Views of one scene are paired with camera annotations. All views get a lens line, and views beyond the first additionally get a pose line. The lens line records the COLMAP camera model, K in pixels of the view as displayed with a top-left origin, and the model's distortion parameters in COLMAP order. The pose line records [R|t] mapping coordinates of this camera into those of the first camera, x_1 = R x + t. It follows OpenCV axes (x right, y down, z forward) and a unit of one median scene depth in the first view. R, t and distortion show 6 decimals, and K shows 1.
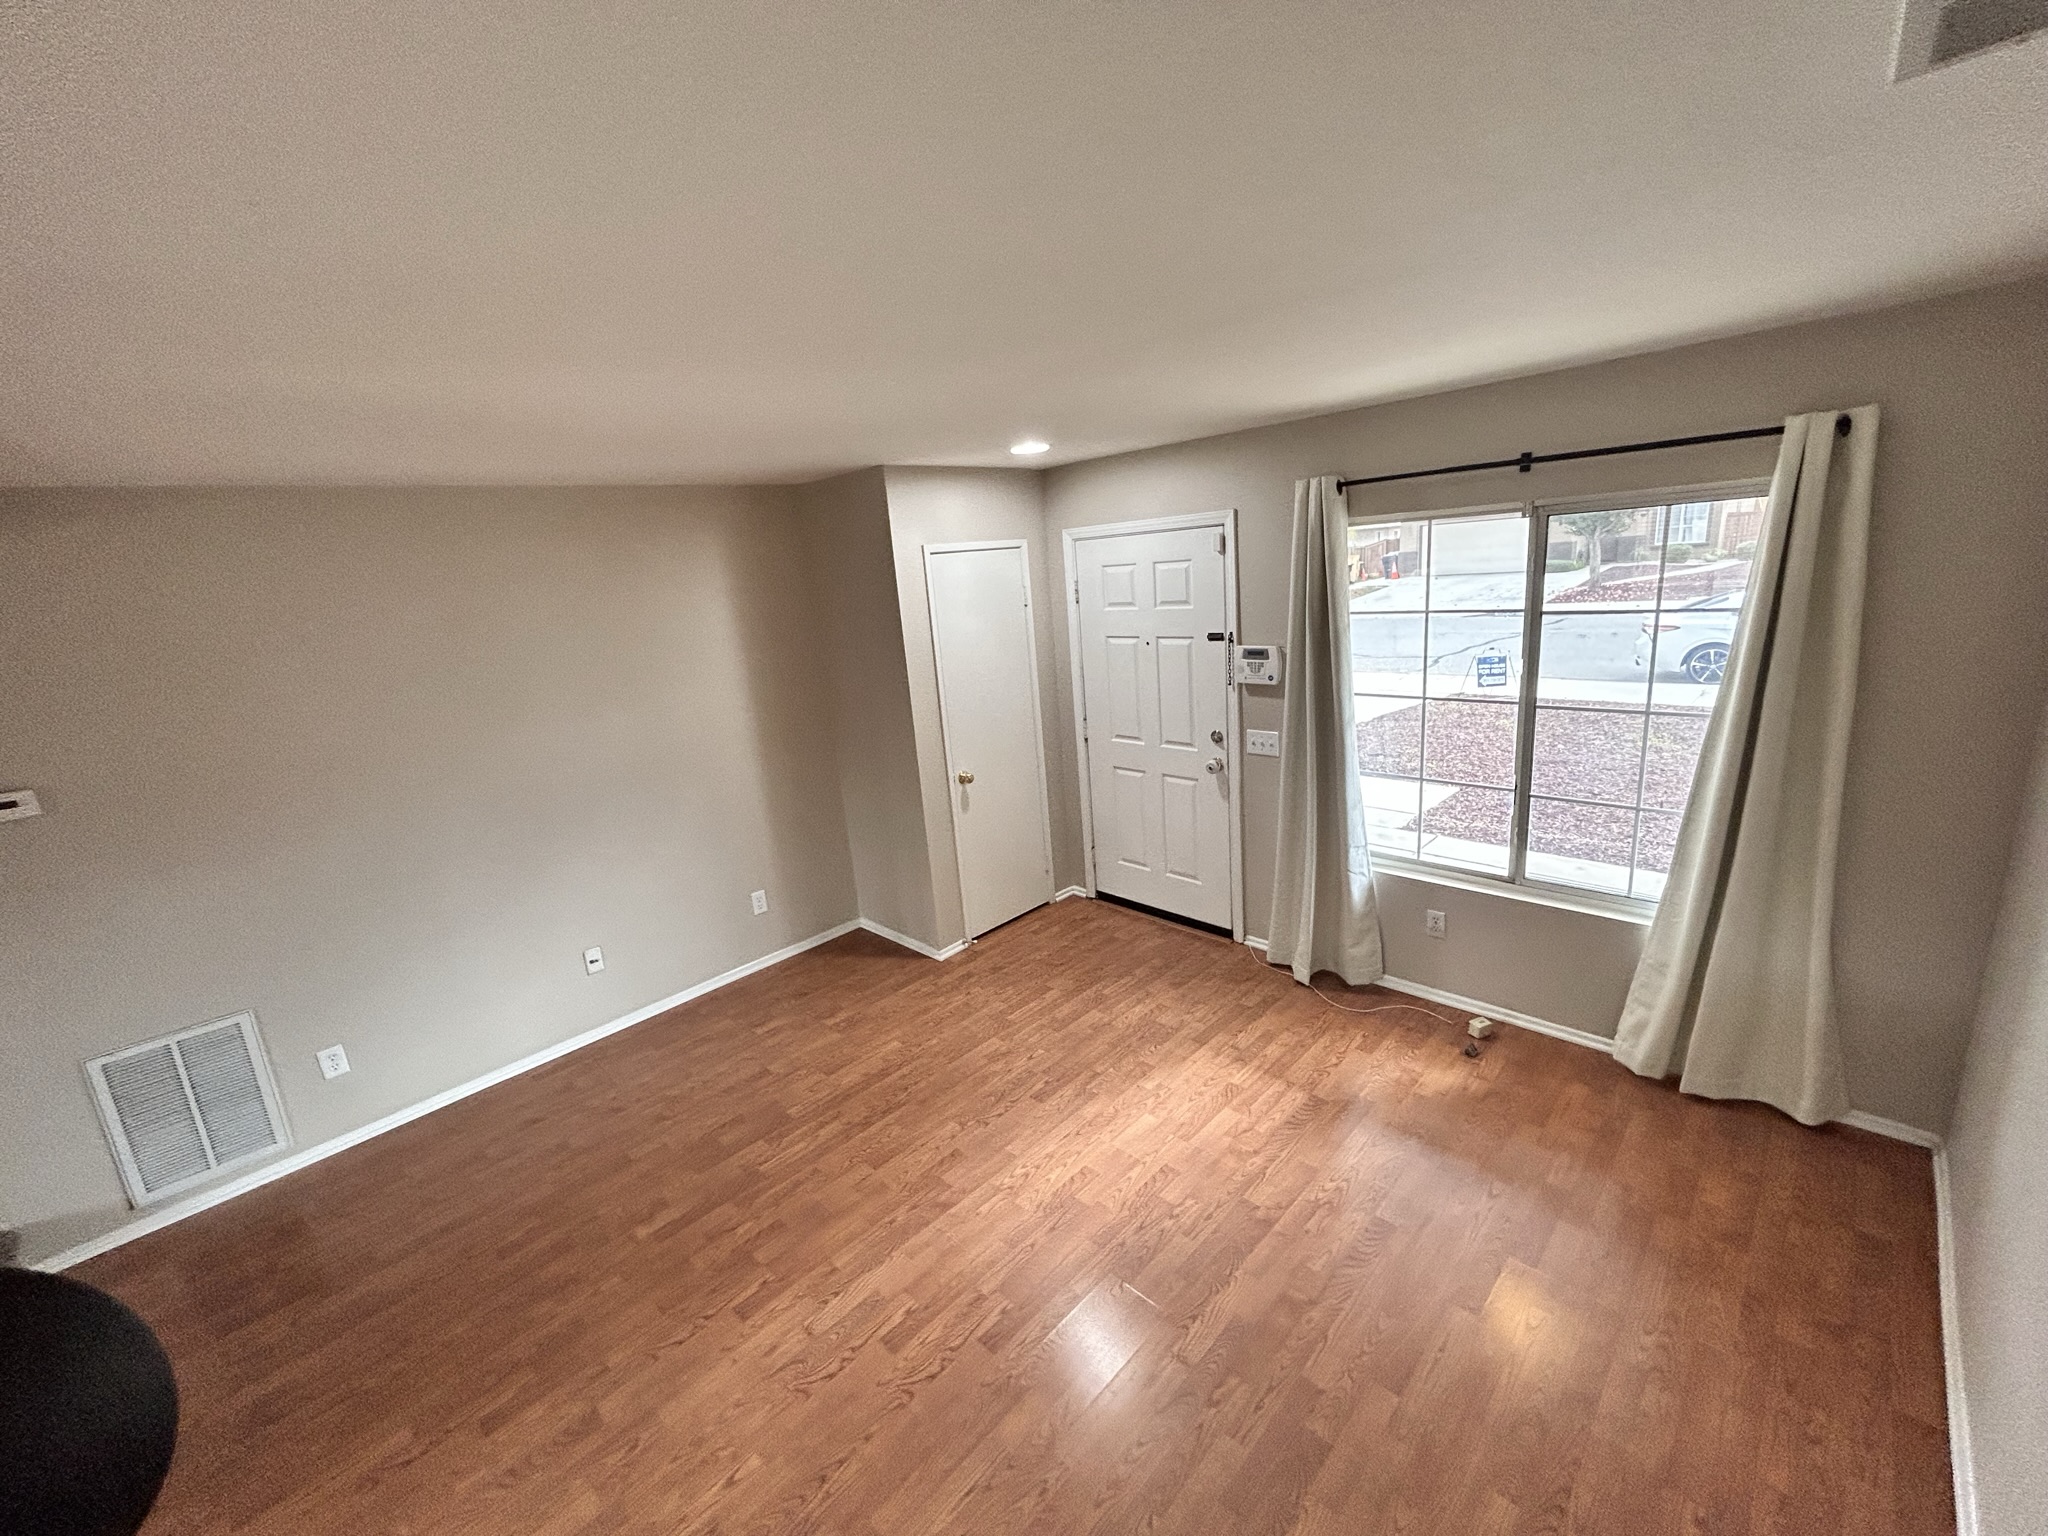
lens RADIAL K [[834.6, 0, 1024.0], [0, 834.6, 768.0], [0, 0, 1]] dist [0.016159, 0.000034]
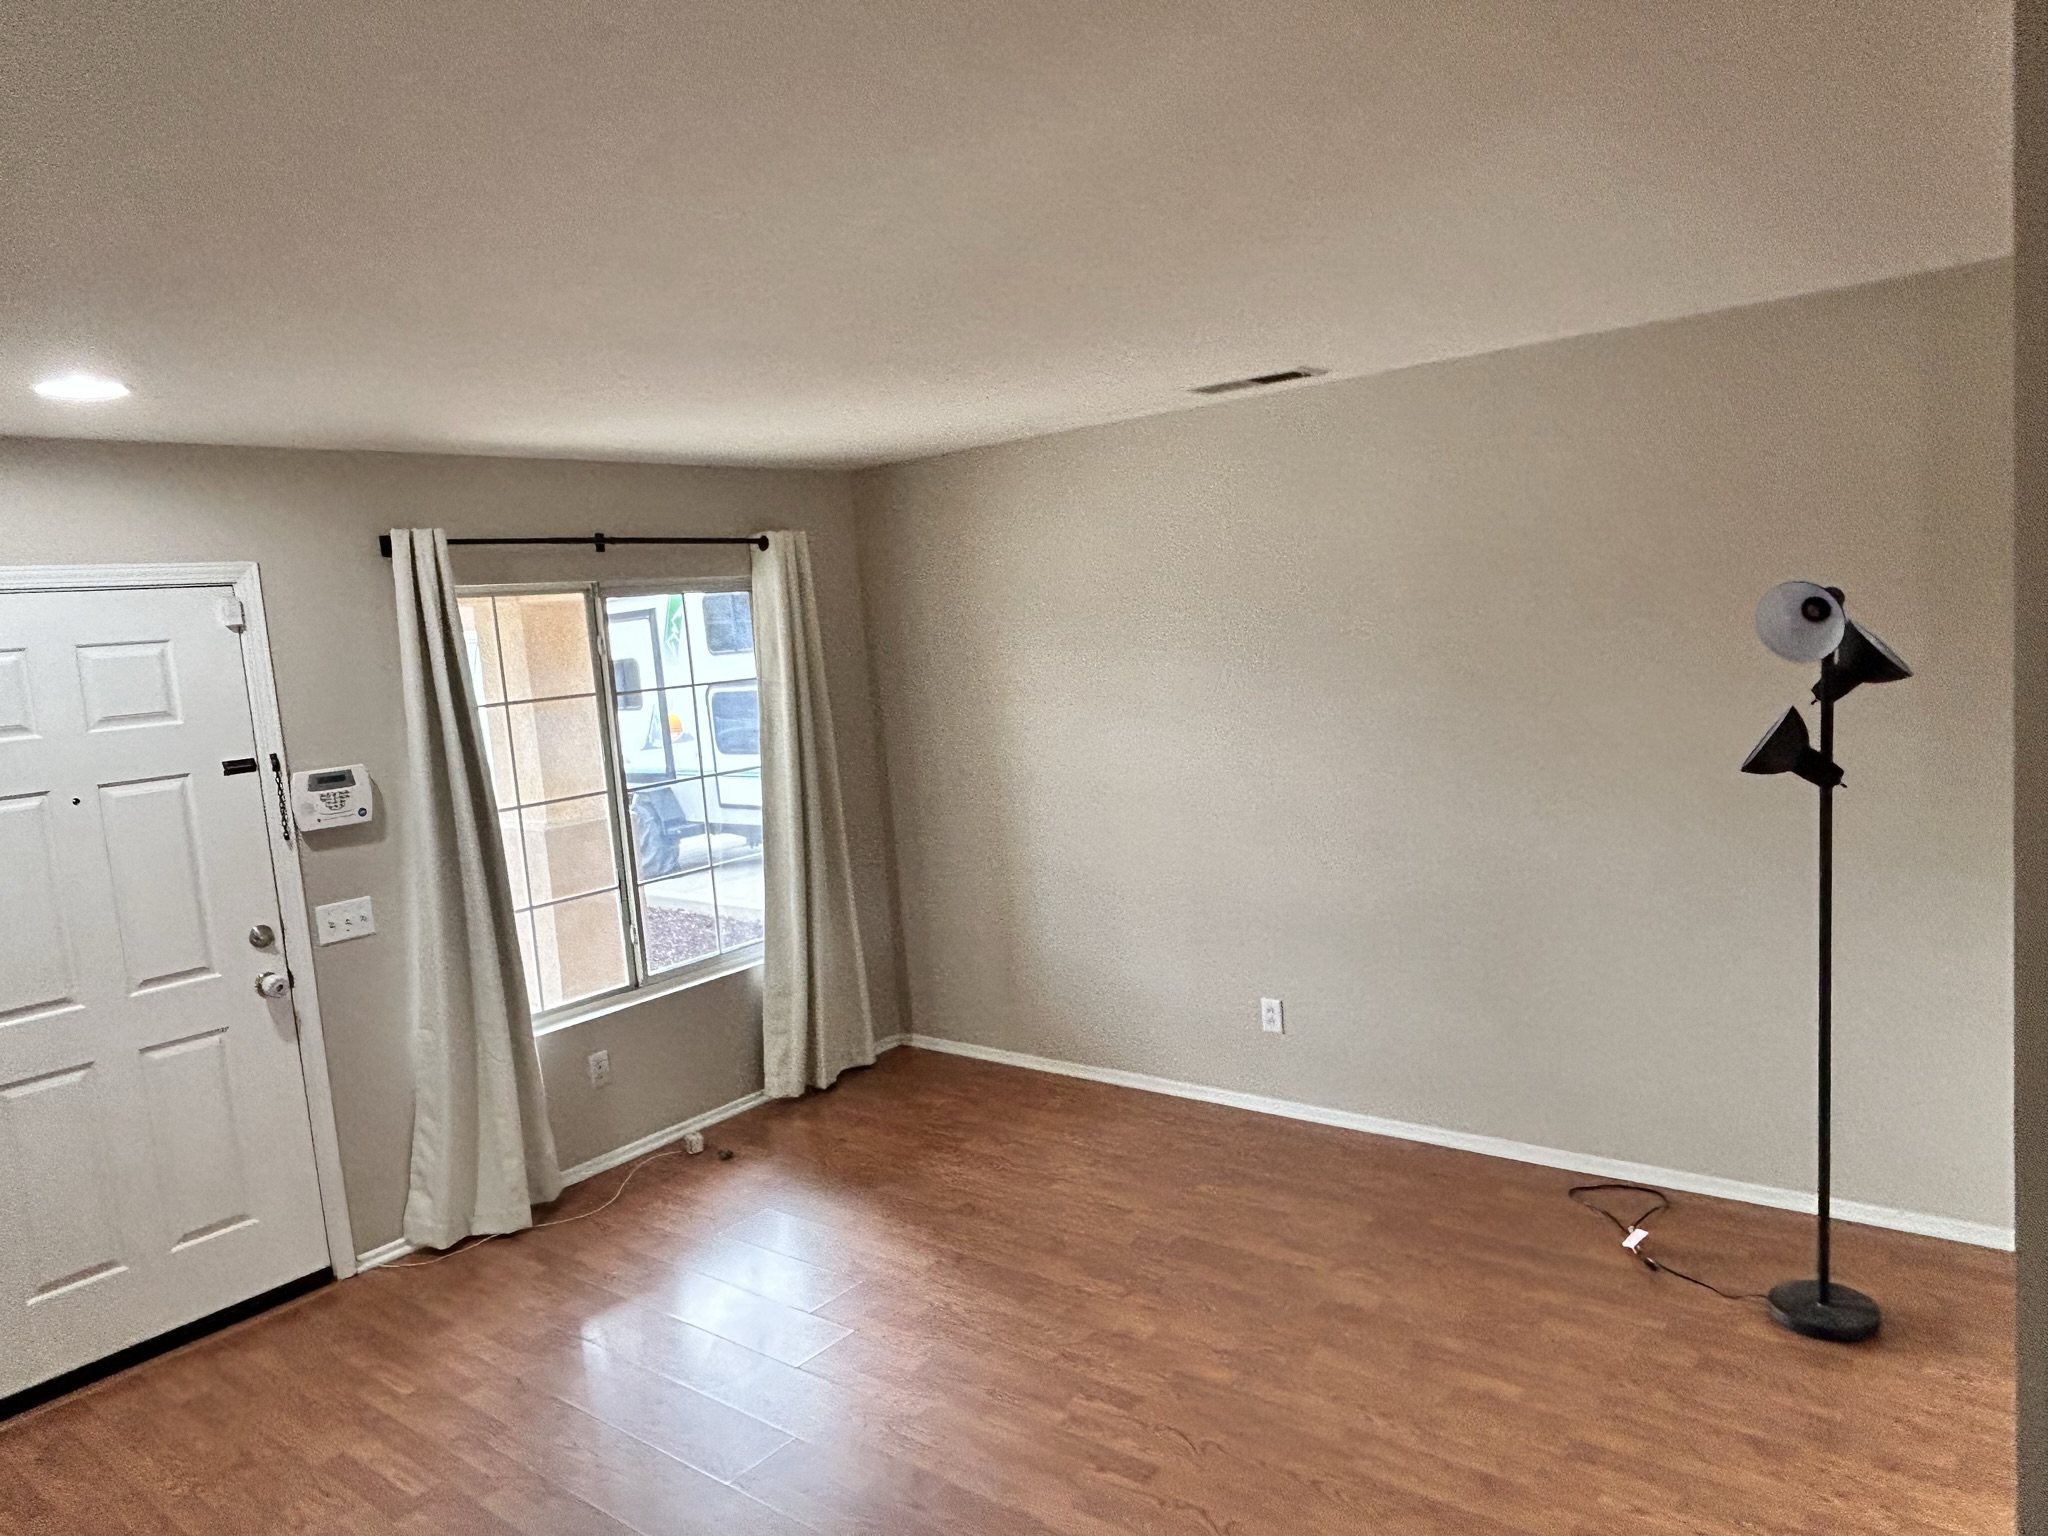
lens RADIAL K [[1366.7, 0, 1024.0], [0, 1366.7, 768.0], [0, 0, 1]] dist [0.000960, 0.000759]
pose [[-0.097656, -0.023017, 0.994954, -0.832831], [0.329422, 0.942629, 0.054140, -0.026827], [-0.939119, 0.333047, -0.084471, 0.590613]]
